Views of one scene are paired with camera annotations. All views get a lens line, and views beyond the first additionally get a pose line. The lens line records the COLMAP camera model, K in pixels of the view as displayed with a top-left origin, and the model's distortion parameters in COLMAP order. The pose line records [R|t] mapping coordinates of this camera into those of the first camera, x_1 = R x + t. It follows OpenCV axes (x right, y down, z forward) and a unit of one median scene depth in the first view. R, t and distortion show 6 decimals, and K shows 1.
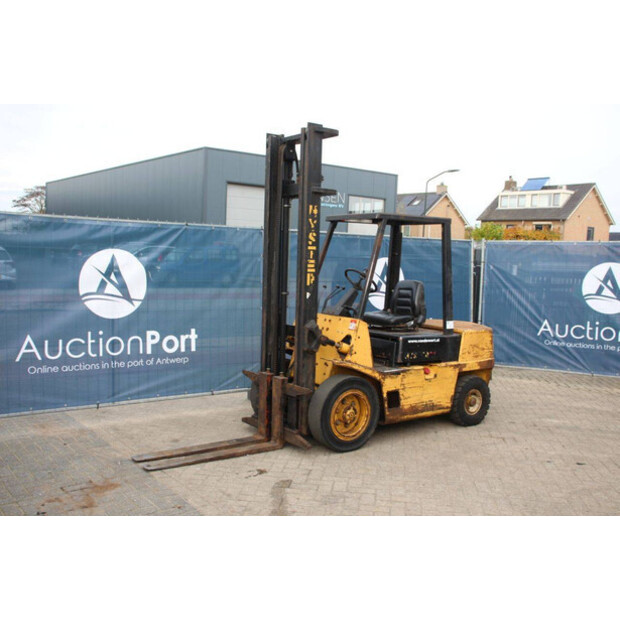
lens RADIAL K [[635.8, 0, 310.0], [0, 635.8, 310.0], [0, 0, 1]] dist [-0.100263, 0.172255]
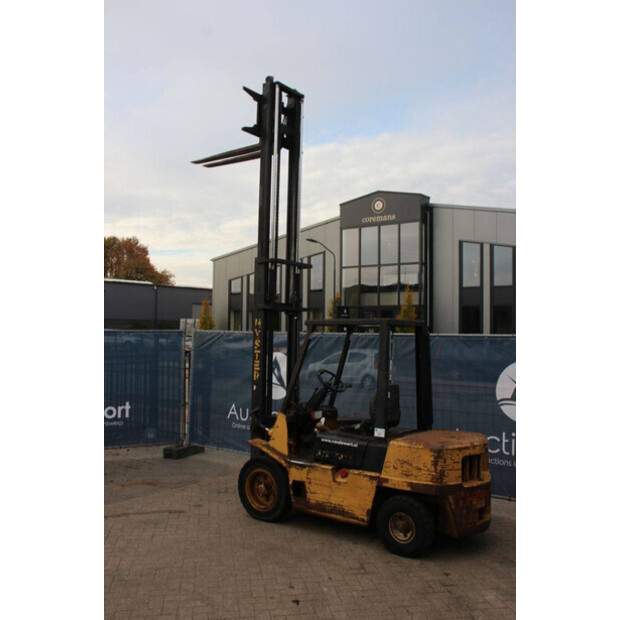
lens RADIAL K [[610.8, 0, 310.0], [0, 610.8, 310.0], [0, 0, 1]] dist [-0.134146, 0.217025]
pose [[0.292834, -0.069904, -0.953605, 1.095084], [-0.088954, 0.991007, -0.099962, -0.059101], [0.952016, 0.114100, 0.283982, 0.656253]]
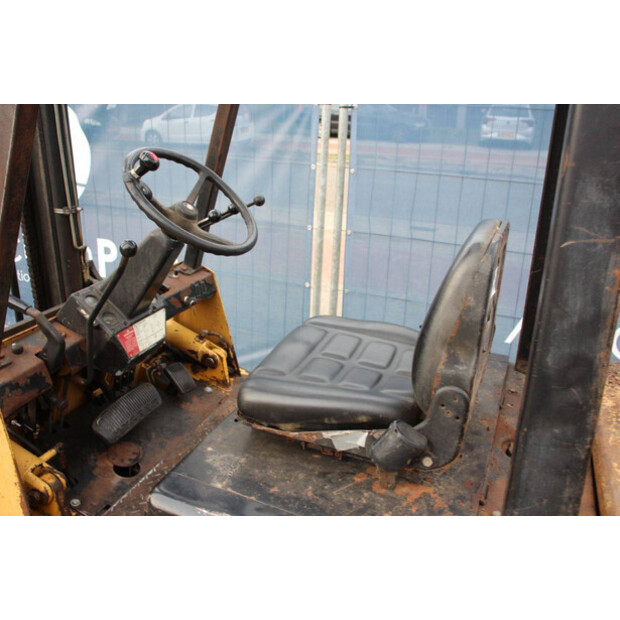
lens RADIAL K [[566.0, 0, 310.0], [0, 566.0, 310.0], [0, 0, 1]] dist [-0.147363, 0.200968]
pose [[0.535214, 0.286631, -0.794600, 0.292993], [-0.077723, 0.953390, 0.291559, -0.073050], [0.841133, -0.094288, 0.532546, 0.924729]]
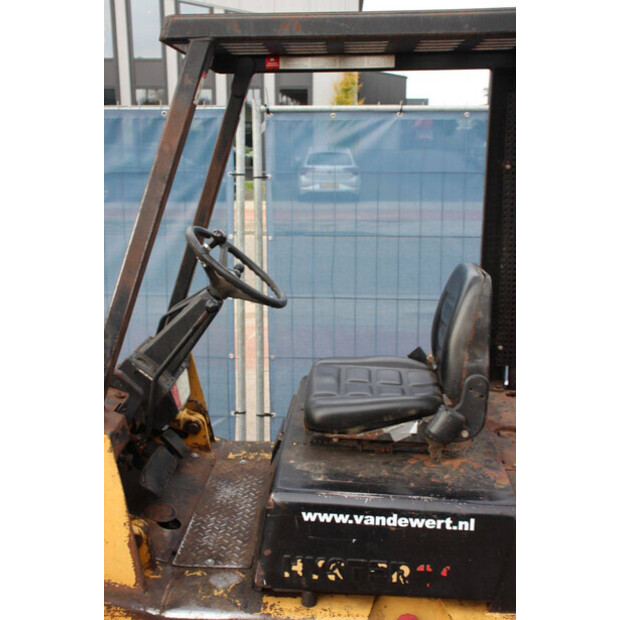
lens RADIAL K [[746.1, 0, 310.0], [0, 746.1, 310.0], [0, 0, 1]] dist [-0.001345, 0.009011]
pose [[0.776078, 0.108103, -0.621303, 0.332227], [-0.031987, 0.990678, 0.132417, -0.074237], [0.629826, -0.082892, 0.772301, 0.751787]]
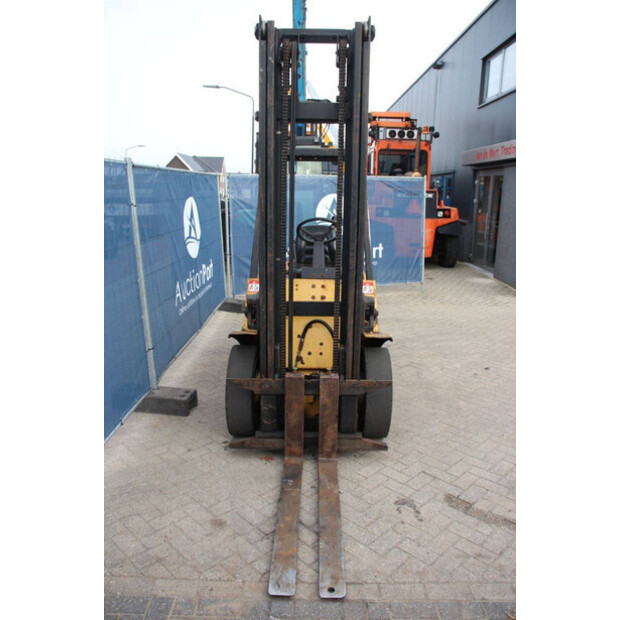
lens RADIAL K [[513.4, 0, 310.0], [0, 513.4, 310.0], [0, 0, 1]] dist [-0.003133, -0.001081]
pose [[0.602612, -0.212237, 0.769294, -0.478343], [0.073262, 0.974629, 0.211498, -0.096830], [-0.794664, -0.071091, 0.602872, 0.595454]]
